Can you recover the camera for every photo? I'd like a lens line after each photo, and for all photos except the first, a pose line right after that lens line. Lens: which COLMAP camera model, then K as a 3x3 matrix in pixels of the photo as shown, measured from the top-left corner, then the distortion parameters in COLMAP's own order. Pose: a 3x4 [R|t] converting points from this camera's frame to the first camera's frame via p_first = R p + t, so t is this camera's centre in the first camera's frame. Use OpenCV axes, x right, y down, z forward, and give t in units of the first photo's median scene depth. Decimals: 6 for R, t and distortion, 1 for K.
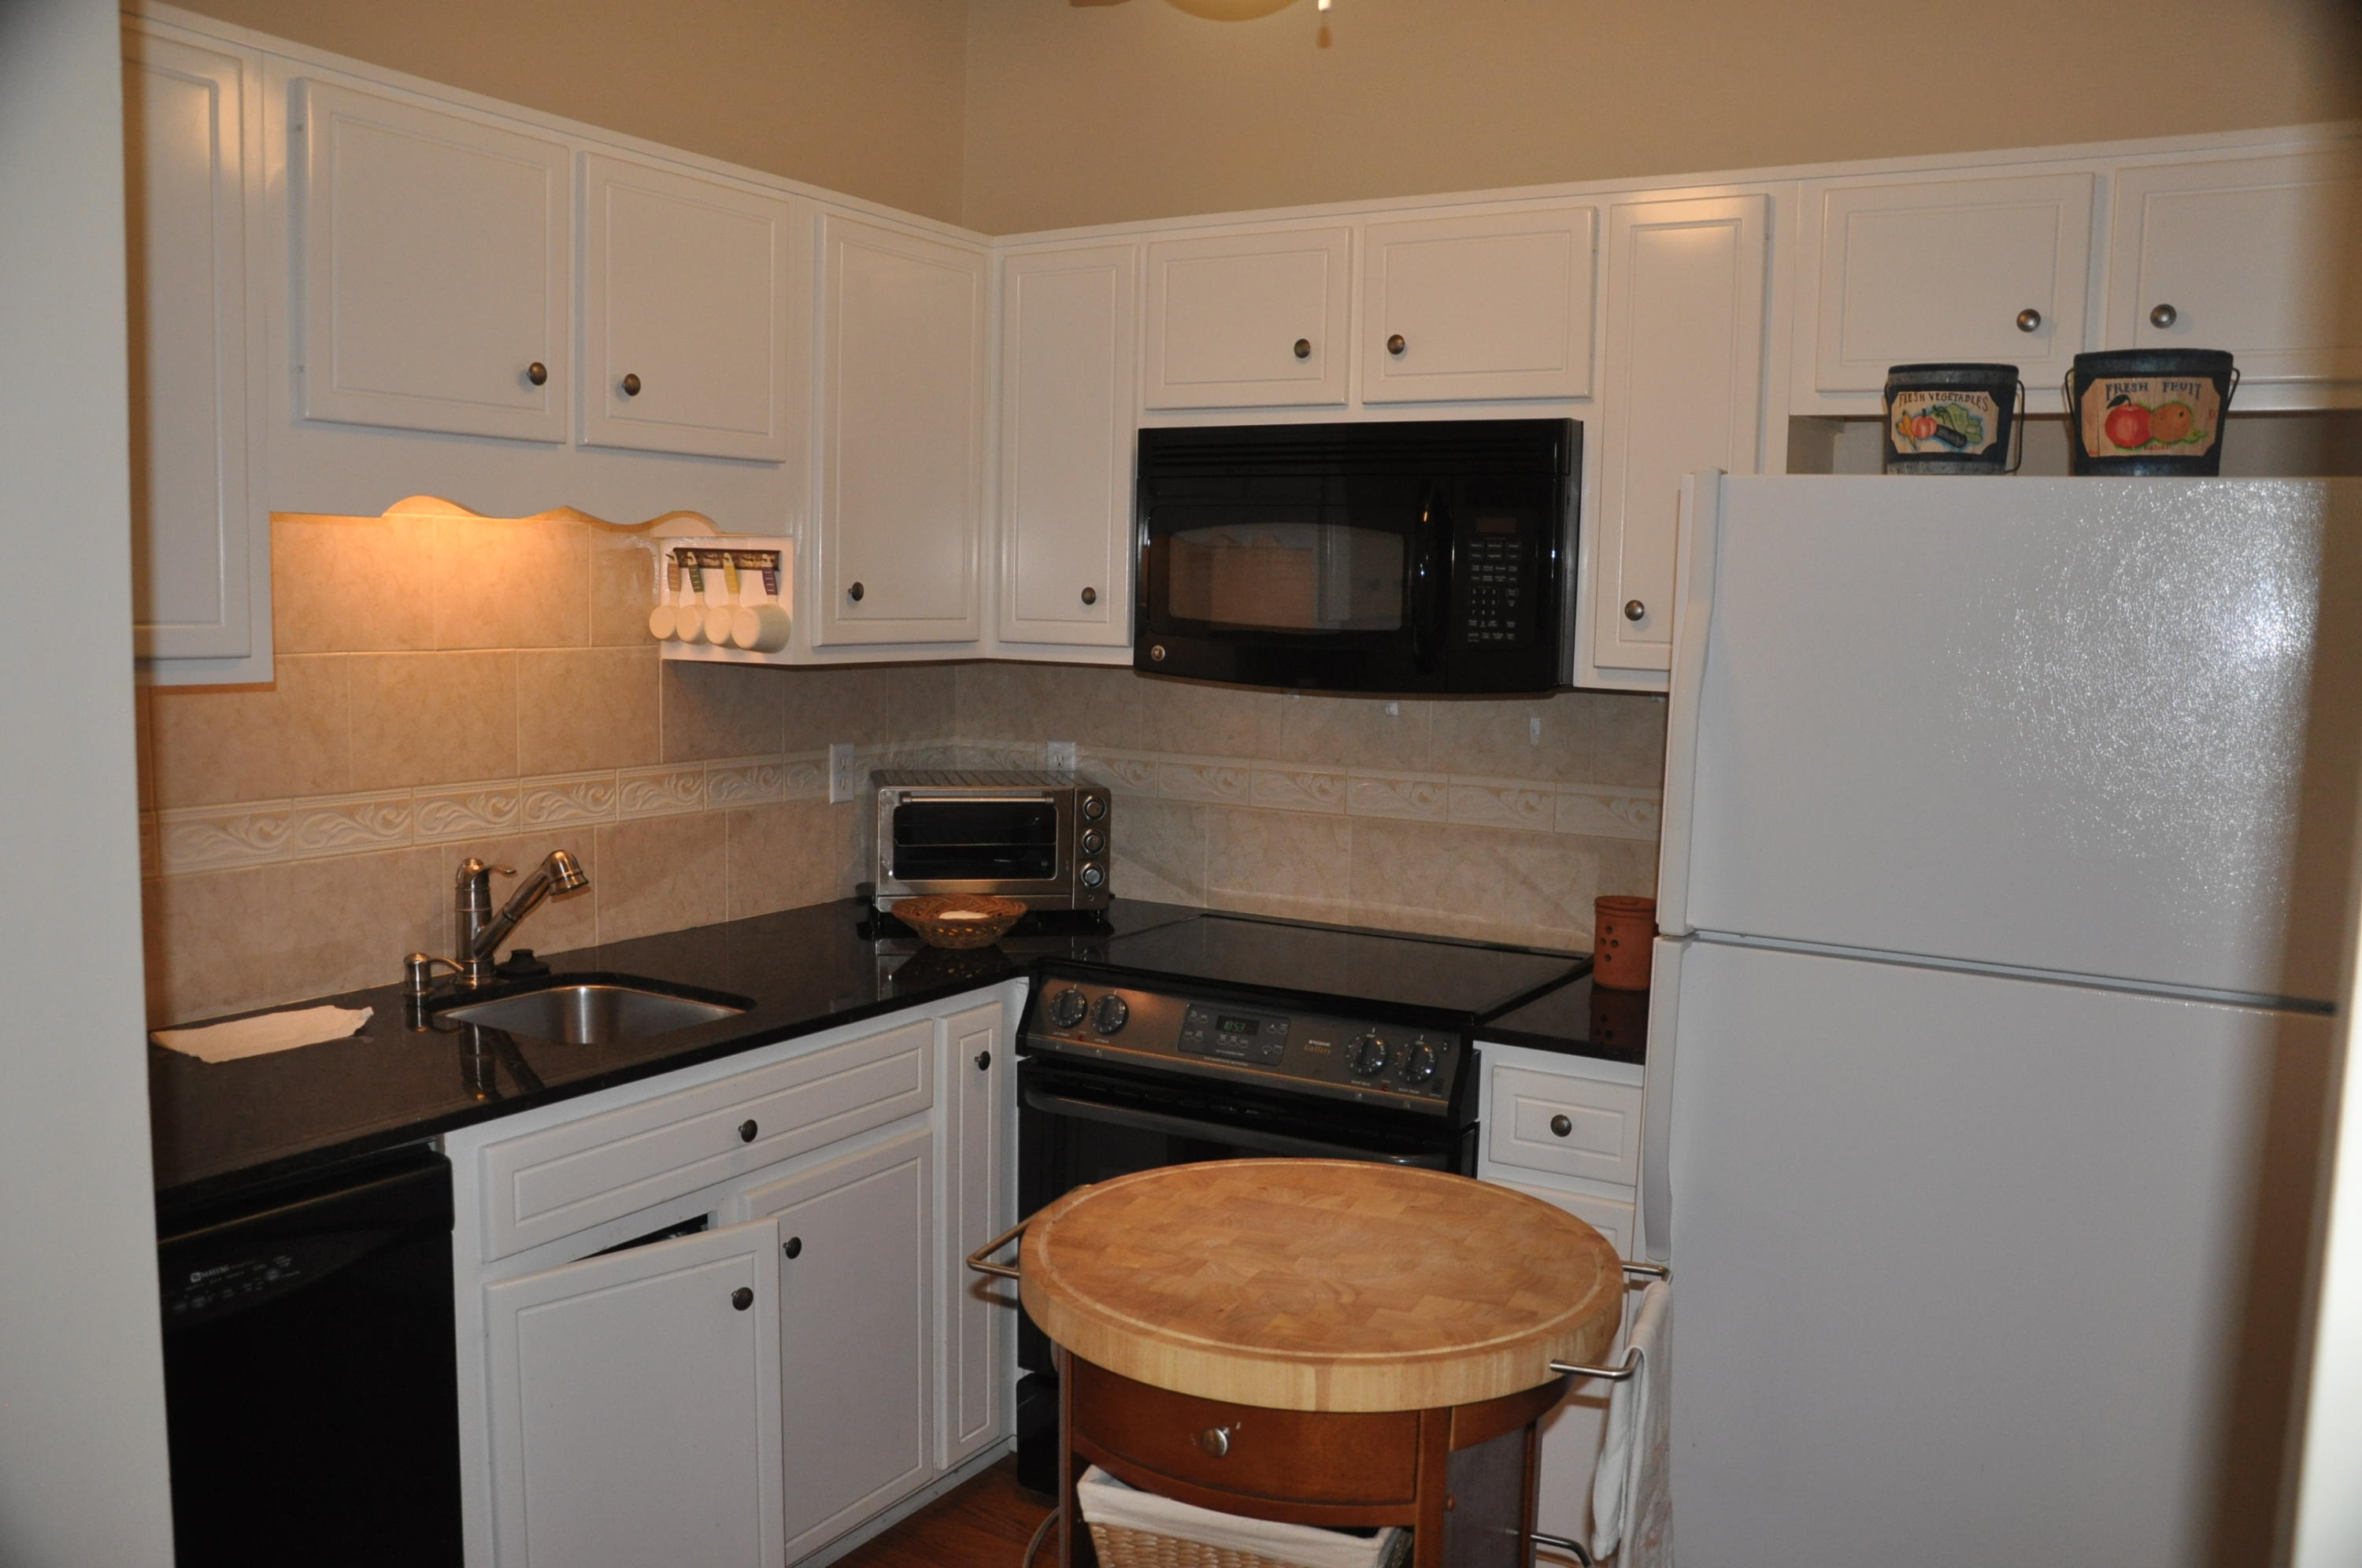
lens RADIAL K [[1859.0, 0, 1167.0], [0, 1859.0, 791.8], [0, 0, 1]] dist [-0.150188, 0.128888]
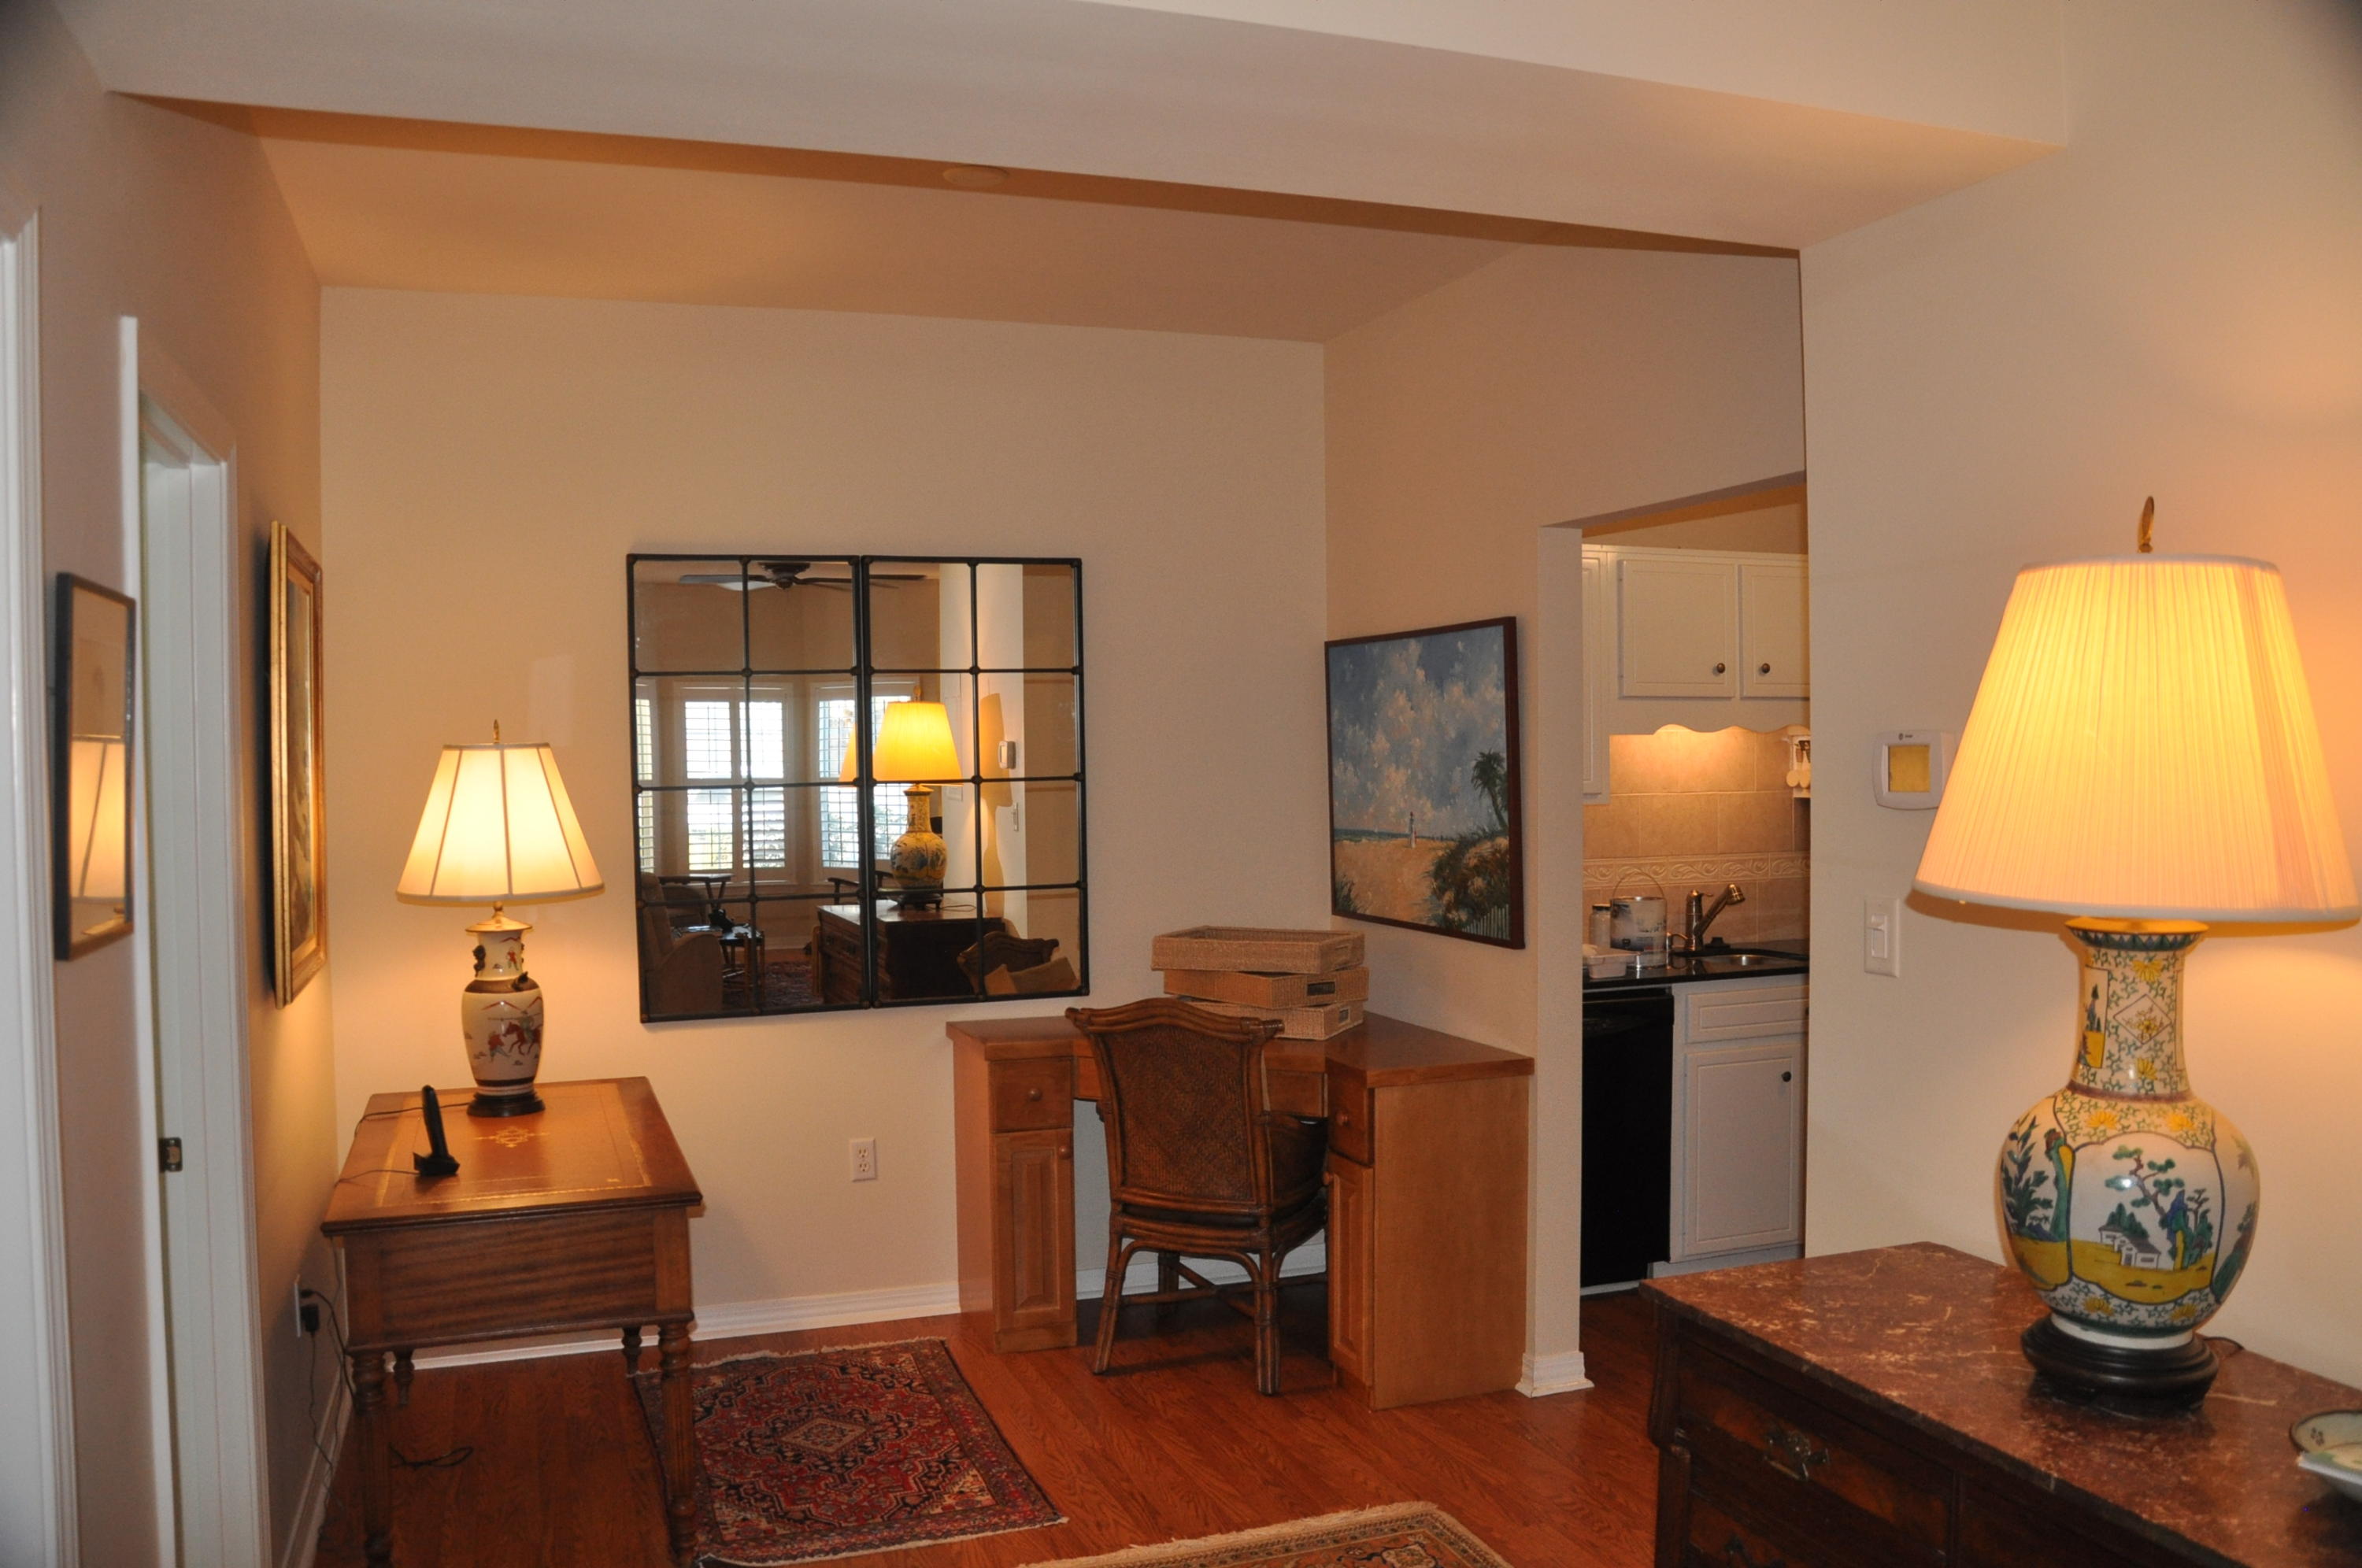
lens RADIAL K [[1859.0, 0, 1167.0], [0, 1859.0, 791.8], [0, 0, 1]] dist [-0.150188, 0.128888]
pose [[0.780993, -0.018382, -0.624270, 0.486346], [-0.039208, 0.996152, -0.078384, 0.116175], [0.623308, 0.085694, 0.777266, -1.075597]]
